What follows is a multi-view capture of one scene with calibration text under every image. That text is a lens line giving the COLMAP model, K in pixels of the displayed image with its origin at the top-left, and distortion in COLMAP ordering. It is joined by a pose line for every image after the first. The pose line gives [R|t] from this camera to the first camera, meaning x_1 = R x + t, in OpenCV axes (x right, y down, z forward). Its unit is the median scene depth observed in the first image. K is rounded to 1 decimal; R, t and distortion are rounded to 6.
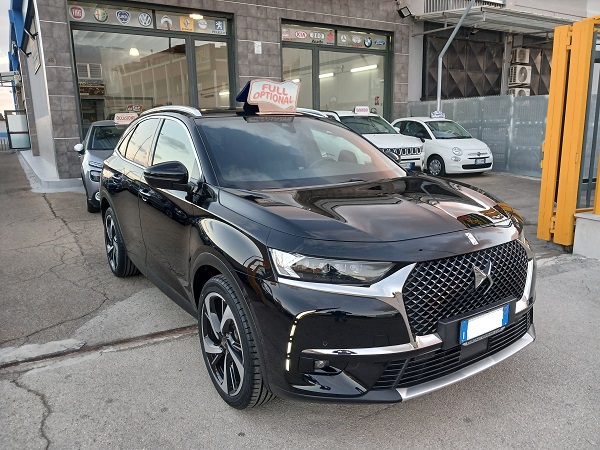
lens RADIAL K [[469.5, 0, 300.0], [0, 469.5, 231.0], [0, 0, 1]] dist [0.004831, -0.012665]
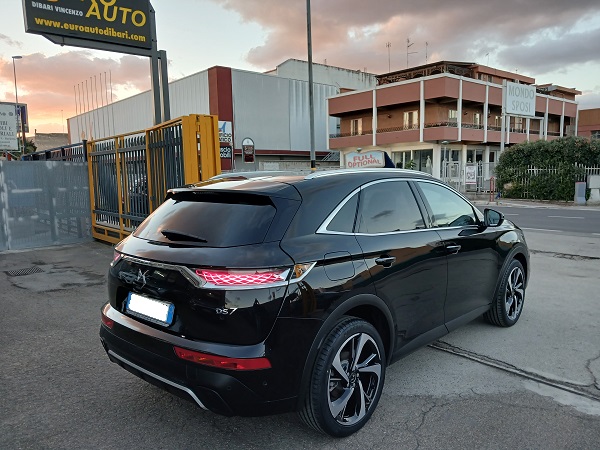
lens RADIAL K [[469.5, 0, 304.6], [0, 469.5, 227.3], [0, 0, 1]] dist [0.004831, -0.012665]
pose [[-0.239885, -0.090653, 0.966559, -1.253012], [0.228652, 0.962345, 0.147005, -0.359277], [-0.943490, 0.256270, -0.210124, 1.477034]]
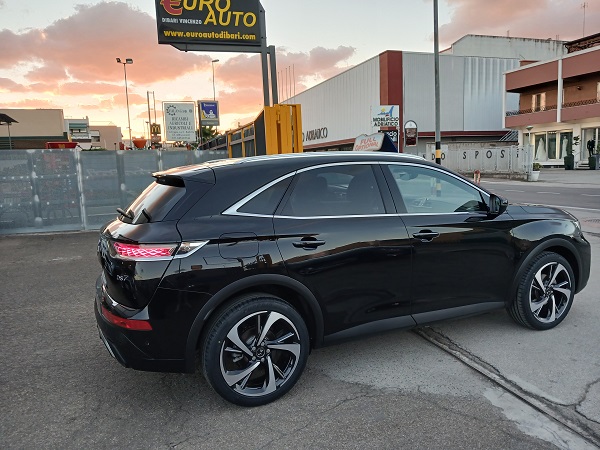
lens RADIAL K [[469.5, 0, 314.2], [0, 469.5, 216.4], [0, 0, 1]] dist [0.004831, -0.012665]
pose [[0.133803, -0.103165, 0.985624, -1.315793], [0.245407, 0.967039, 0.067905, -0.245141], [-0.960142, 0.232793, 0.154710, 1.011816]]
